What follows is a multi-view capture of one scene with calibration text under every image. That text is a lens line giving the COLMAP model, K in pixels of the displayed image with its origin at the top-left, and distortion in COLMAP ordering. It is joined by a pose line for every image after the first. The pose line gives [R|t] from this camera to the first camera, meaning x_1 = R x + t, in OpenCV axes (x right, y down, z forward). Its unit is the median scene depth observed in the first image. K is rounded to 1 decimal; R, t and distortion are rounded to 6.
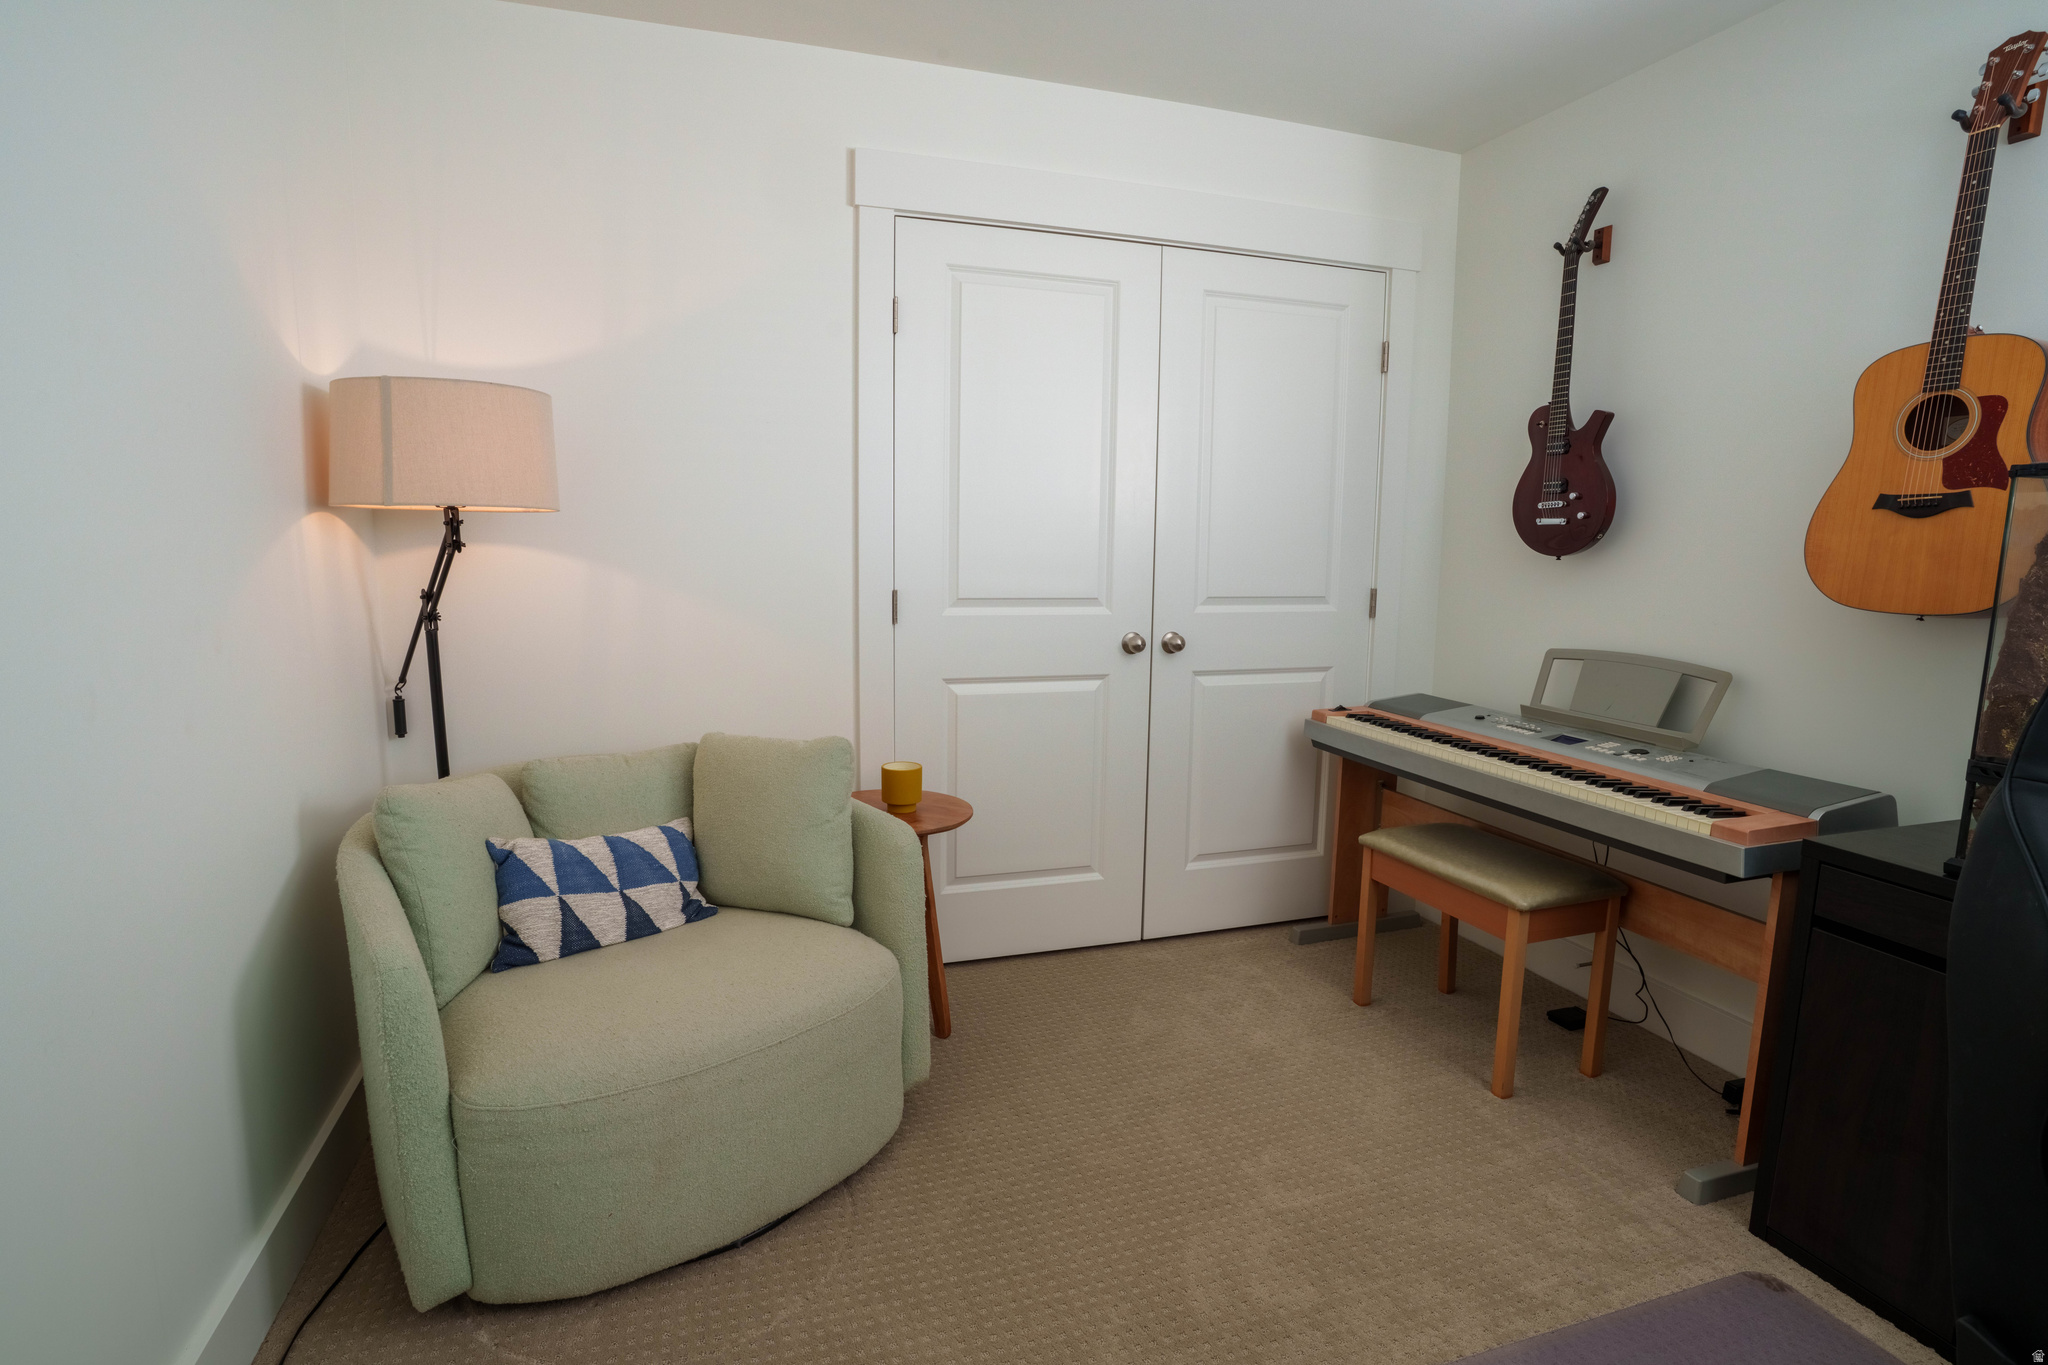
lens RADIAL K [[1047.8, 0, 1024.0], [0, 1047.8, 682.5], [0, 0, 1]] dist [-0.079156, 0.045573]
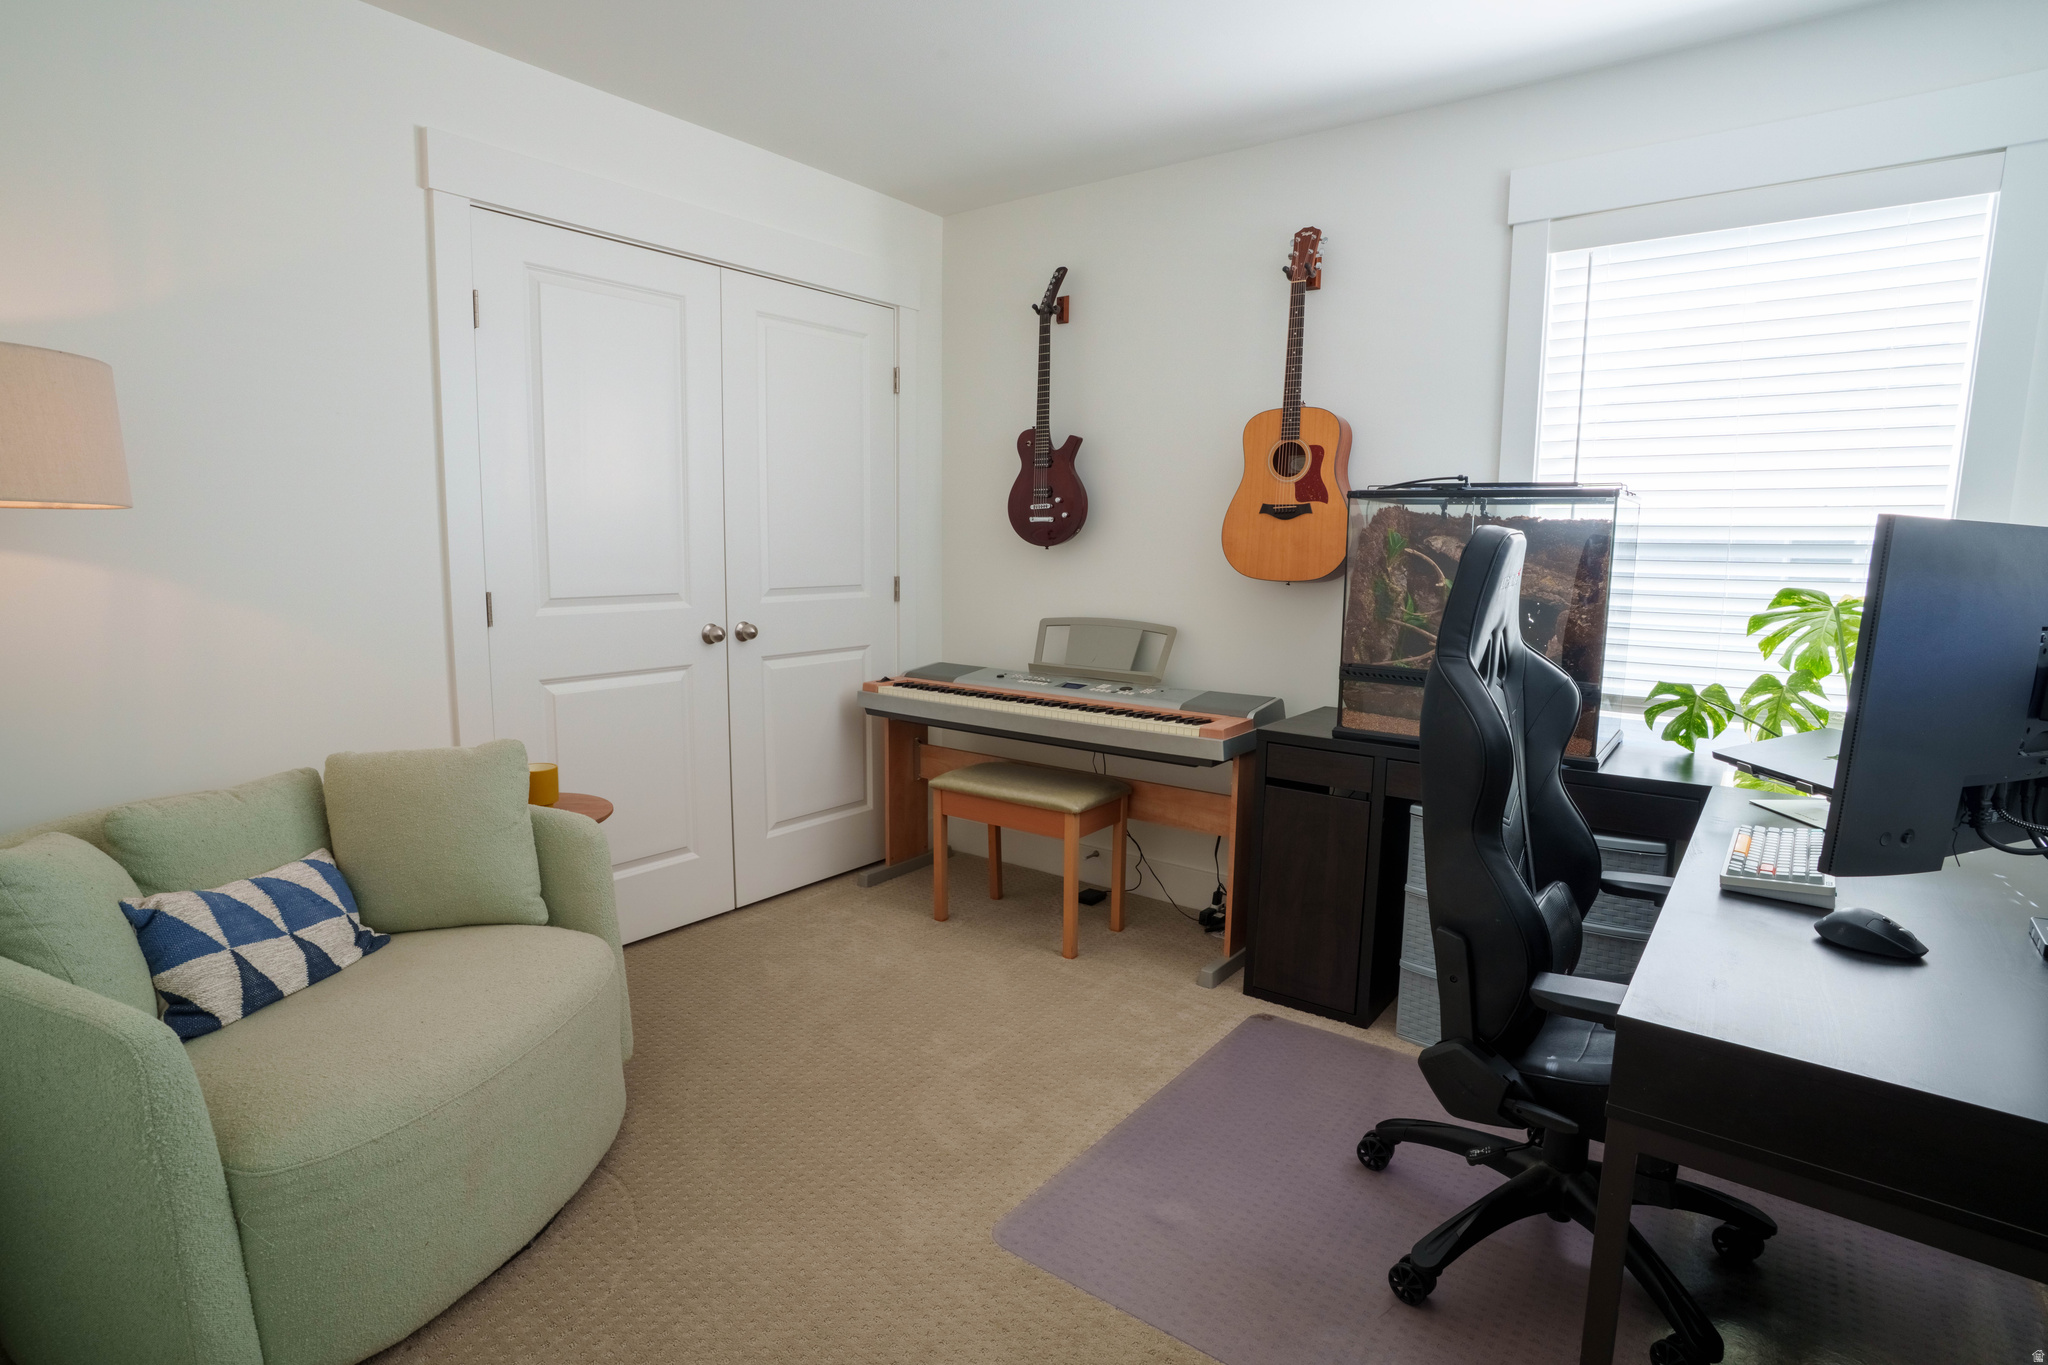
lens RADIAL K [[1047.8, 0, 1024.0], [0, 1047.8, 682.5], [0, 0, 1]] dist [-0.079156, 0.045573]
pose [[0.824321, -0.081935, 0.560162, -0.312451], [0.078592, 0.996452, 0.030098, 0.006953], [-0.560641, 0.019214, 0.827836, -0.085037]]
